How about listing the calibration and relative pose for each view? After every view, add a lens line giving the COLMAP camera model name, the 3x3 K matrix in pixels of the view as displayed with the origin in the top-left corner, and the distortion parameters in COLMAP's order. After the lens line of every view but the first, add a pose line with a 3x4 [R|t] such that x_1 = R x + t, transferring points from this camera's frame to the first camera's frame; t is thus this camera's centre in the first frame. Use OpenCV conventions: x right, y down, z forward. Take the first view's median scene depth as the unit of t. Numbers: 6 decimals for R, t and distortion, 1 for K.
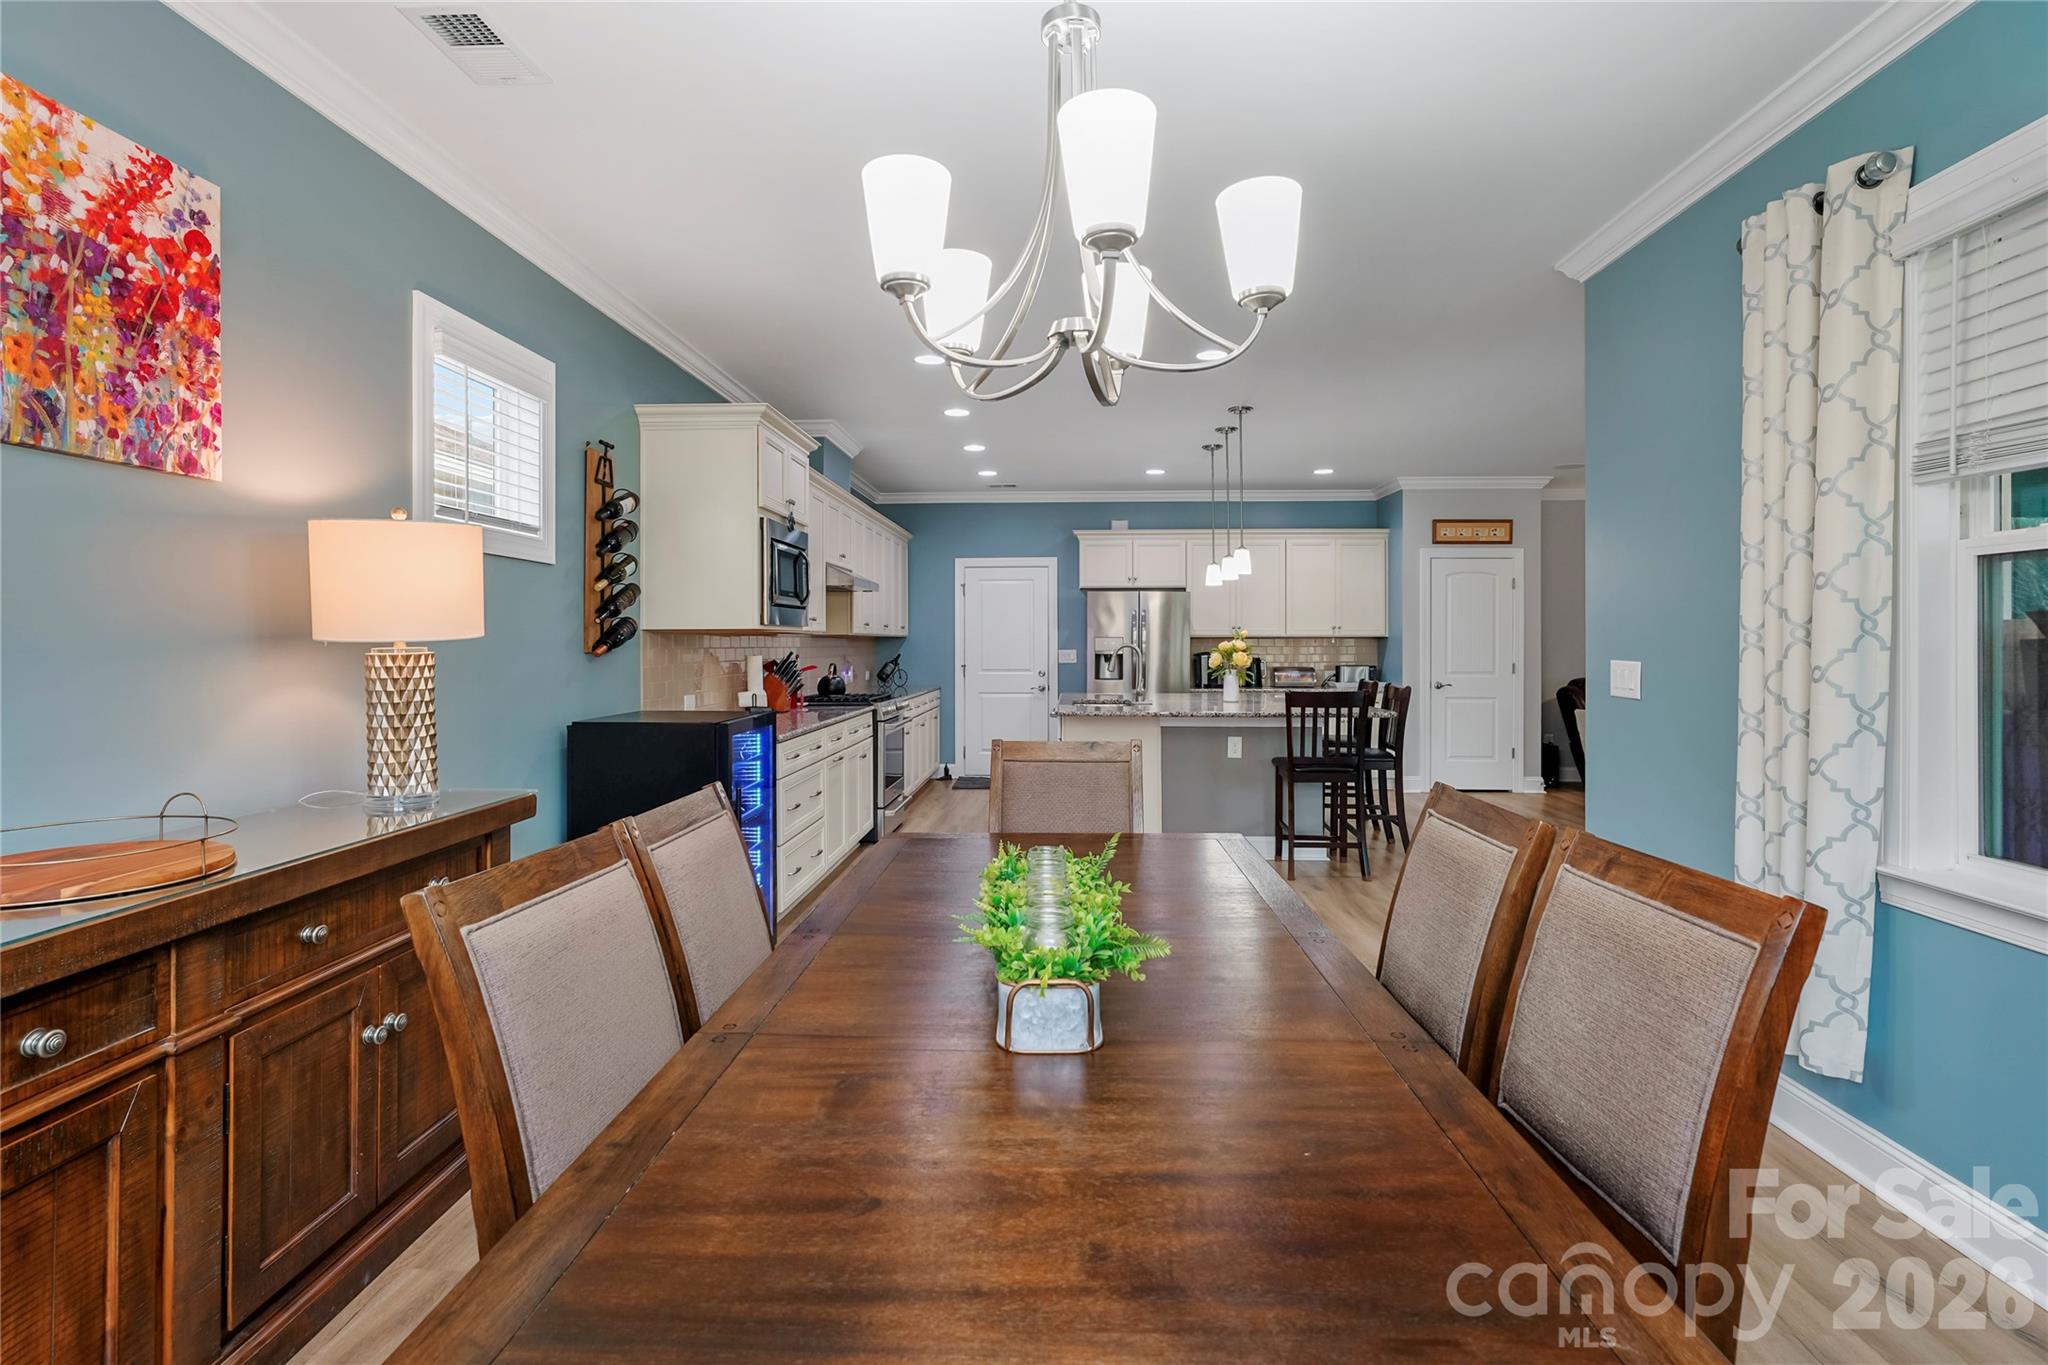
lens RADIAL K [[956.0, 0, 1018.8], [0, 956.0, 628.7], [0, 0, 1]] dist [-0.025620, 0.013536]
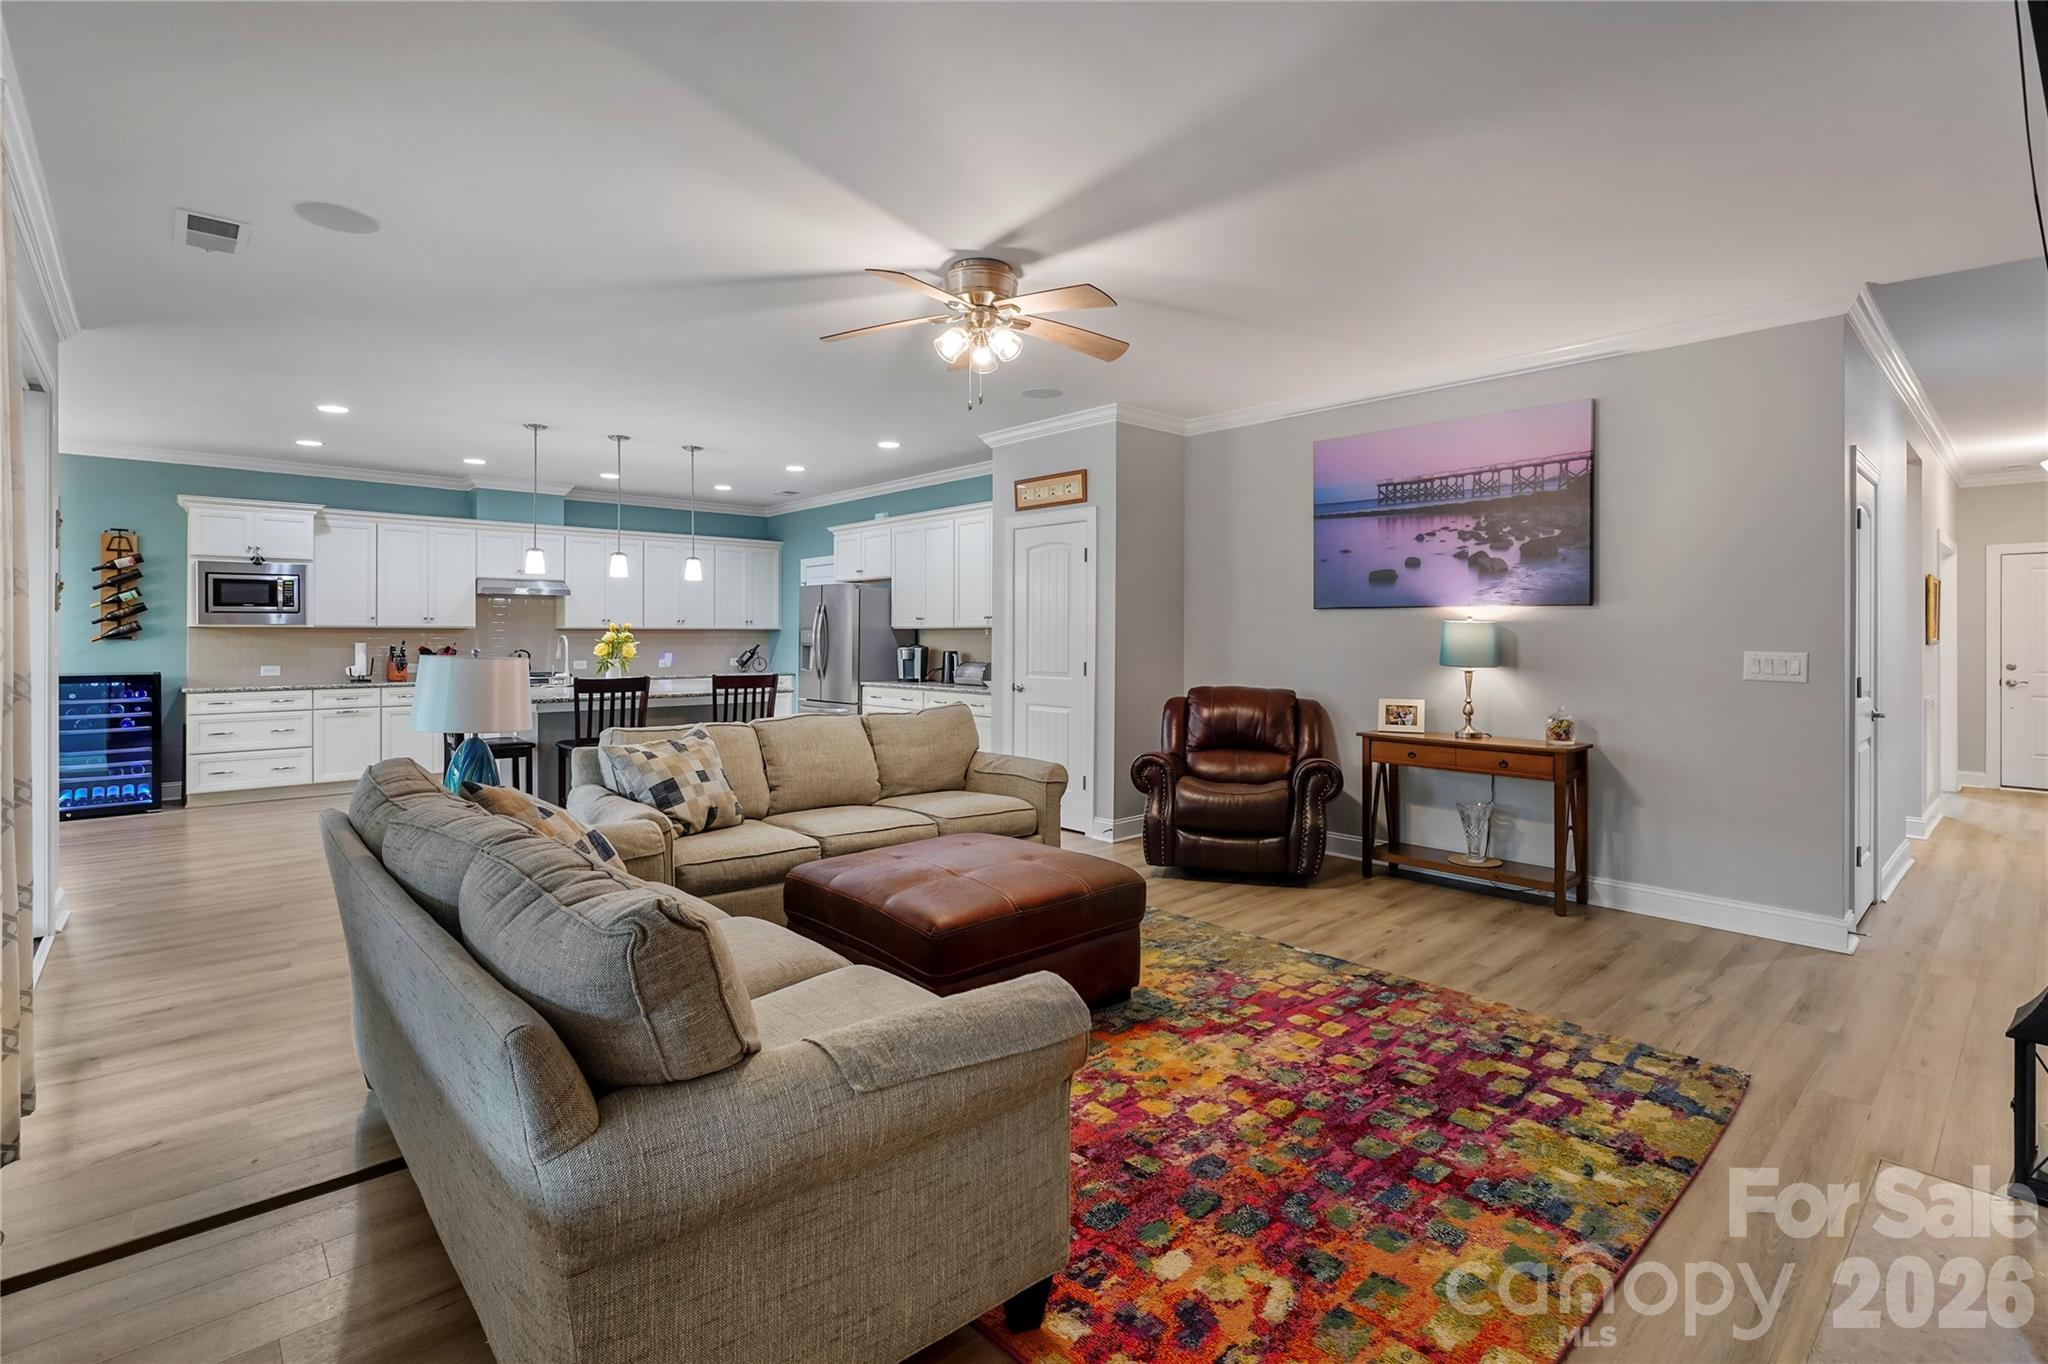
lens RADIAL K [[956.0, 0, 1018.8], [0, 956.0, 628.2], [0, 0, 1]] dist [-0.025620, 0.013536]
pose [[0.703227, -0.005121, -0.710947, 1.223764], [0.010076, 0.999945, 0.002763, 0.008637], [0.710894, -0.009107, 0.703240, 0.524157]]
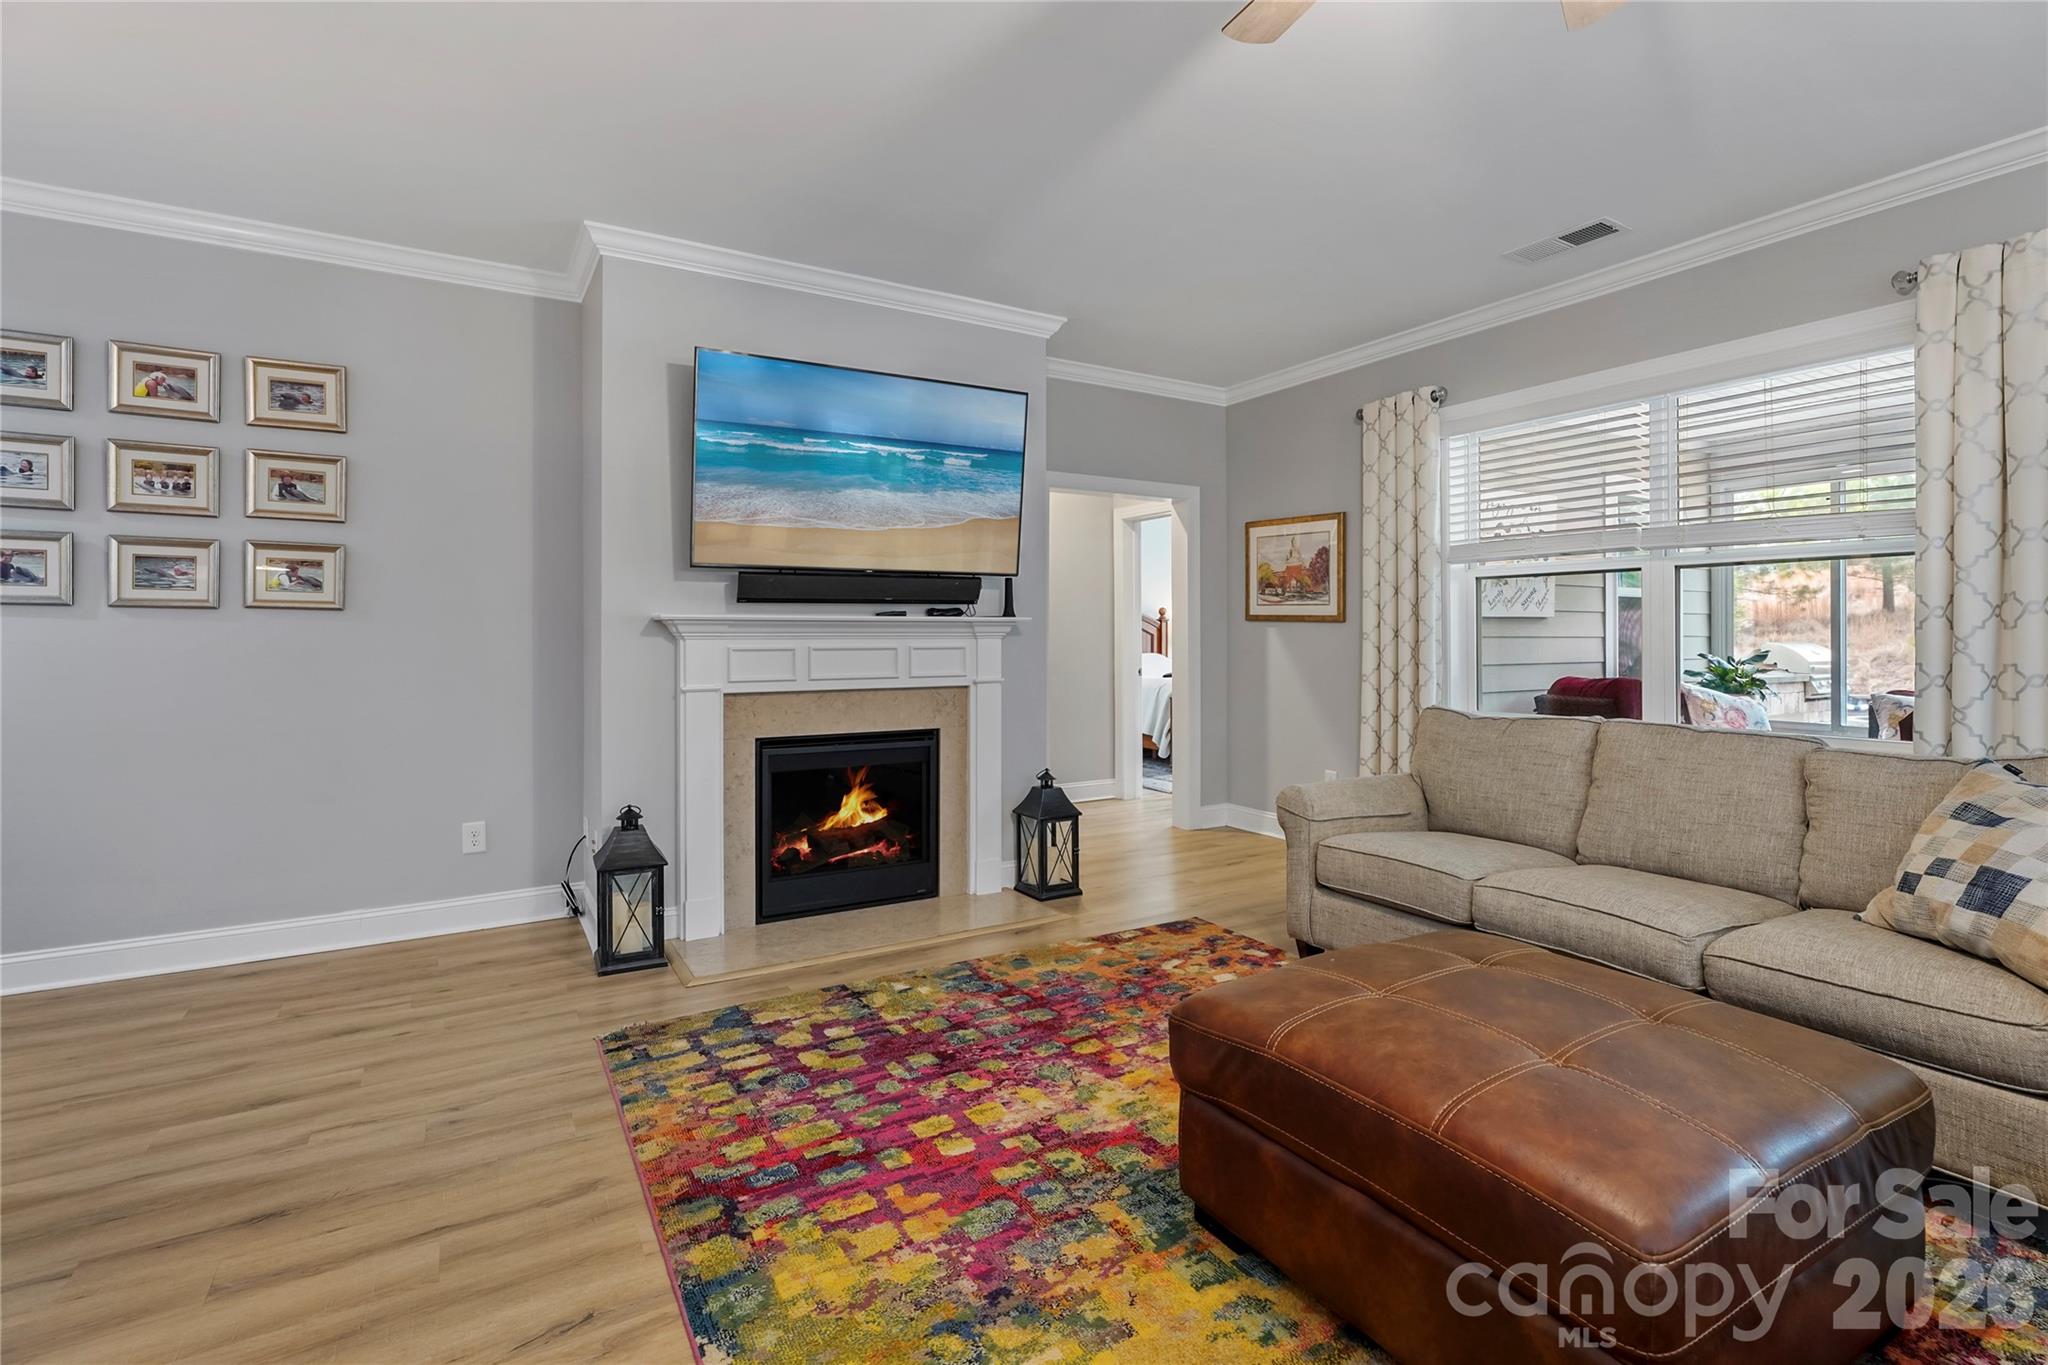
lens RADIAL K [[951.0, 0, 1025.9], [0, 951.0, 641.3], [0, 0, 1]] dist [-0.027402, 0.014260]
pose [[-0.554059, -0.007337, 0.832445, 0.708110], [-0.012292, 0.999924, 0.000633, 0.030549], [-0.832387, -0.009881, -0.554107, 1.109662]]
